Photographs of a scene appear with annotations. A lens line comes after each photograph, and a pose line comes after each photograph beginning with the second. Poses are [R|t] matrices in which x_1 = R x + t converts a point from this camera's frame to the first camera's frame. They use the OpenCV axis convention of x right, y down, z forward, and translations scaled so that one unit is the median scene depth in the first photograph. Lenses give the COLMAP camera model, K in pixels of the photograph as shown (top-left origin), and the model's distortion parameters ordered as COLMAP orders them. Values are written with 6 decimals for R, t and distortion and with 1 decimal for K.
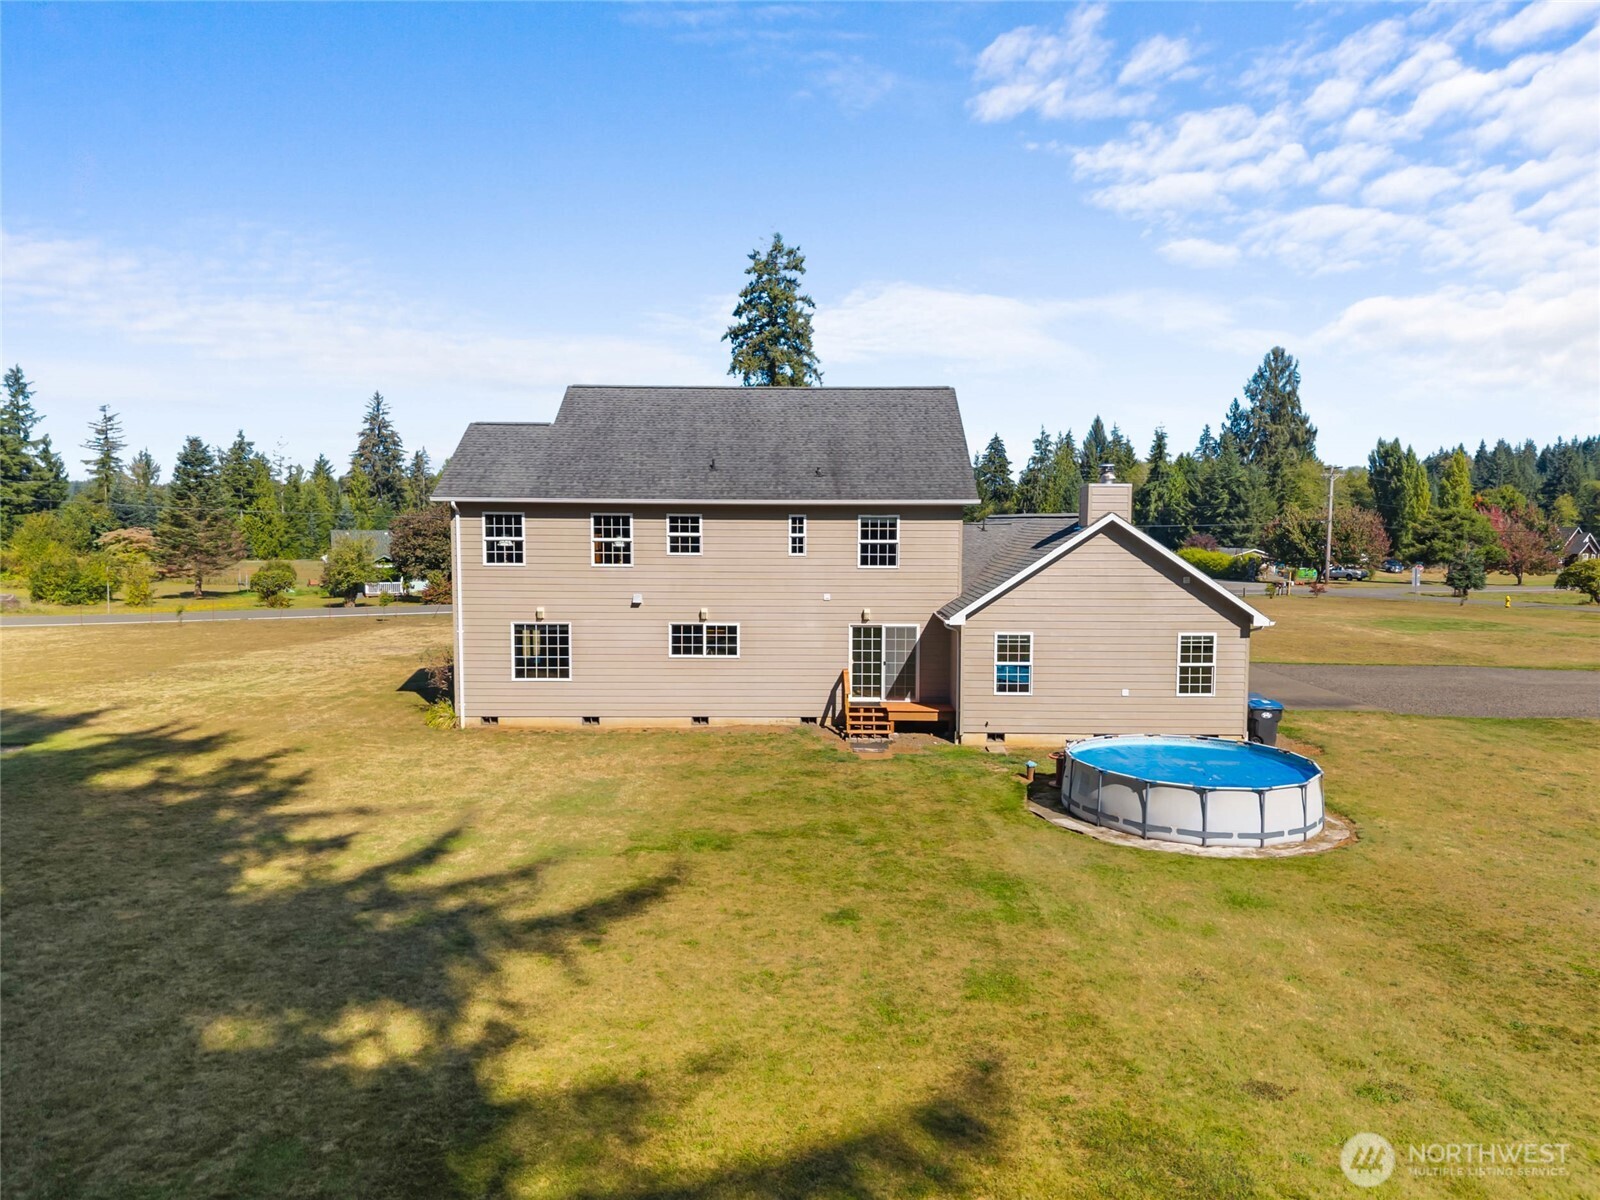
lens RADIAL K [[1094.8, 0, 829.8], [0, 1094.8, 607.2], [0, 0, 1]] dist [0.012516, -0.004556]
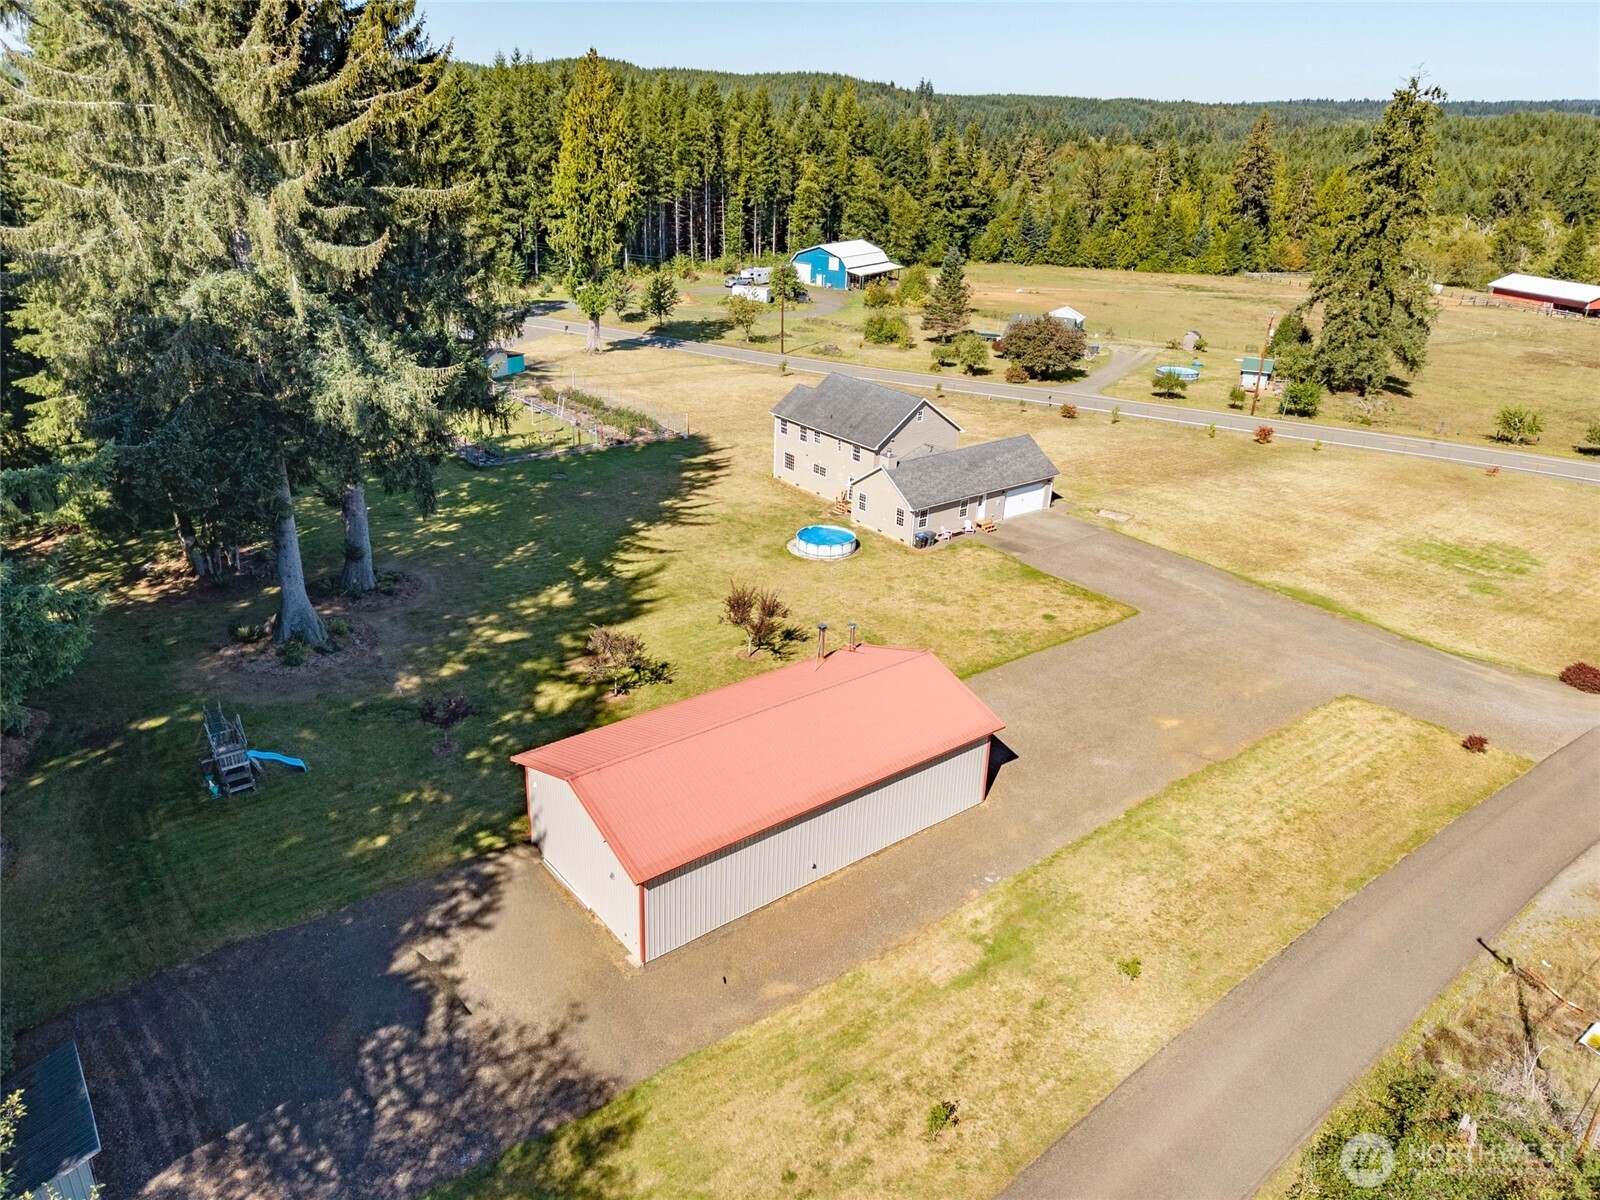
lens RADIAL K [[1175.0, 0, 809.2], [0, 1175.0, 599.9], [0, 0, 1]] dist [0.096799, -0.227234]
pose [[0.628680, 0.321988, -0.707873, 2.534347], [-0.100646, 0.936289, 0.336501, -0.805027], [0.771123, -0.140307, 0.621034, -1.300907]]
